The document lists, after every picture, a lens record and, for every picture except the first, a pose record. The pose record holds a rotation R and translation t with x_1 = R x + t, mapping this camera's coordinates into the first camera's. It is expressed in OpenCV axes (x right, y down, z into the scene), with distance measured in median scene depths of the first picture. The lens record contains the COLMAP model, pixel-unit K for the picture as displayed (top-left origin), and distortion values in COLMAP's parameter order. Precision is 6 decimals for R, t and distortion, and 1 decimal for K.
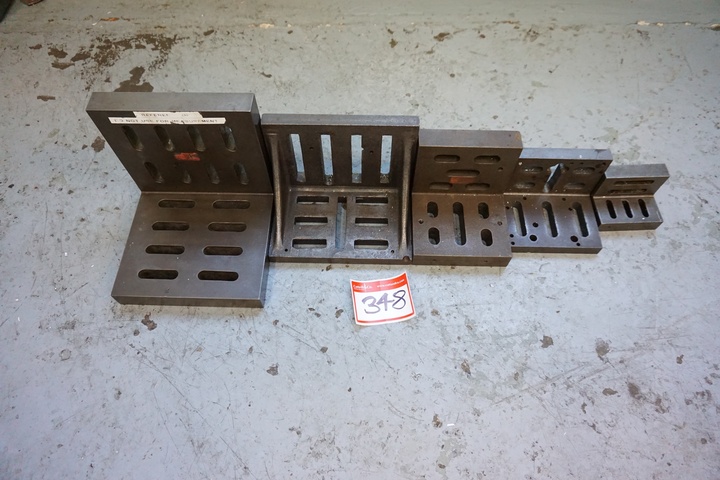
lens RADIAL K [[496.1, 0, 360.5], [0, 496.1, 251.5], [0, 0, 1]] dist [-0.009413, 0.005085]
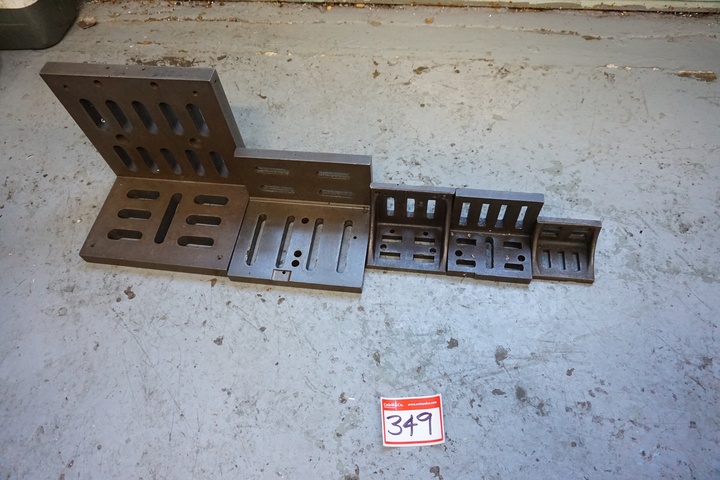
lens RADIAL K [[496.1, 0, 360.5], [0, 496.1, 251.5], [0, 0, 1]] dist [-0.009413, 0.005085]
pose [[0.989503, 0.088089, -0.114561, 0.268518], [-0.090887, 0.995672, -0.019429, 0.011925], [0.112353, 0.029638, 0.993226, -0.160861]]
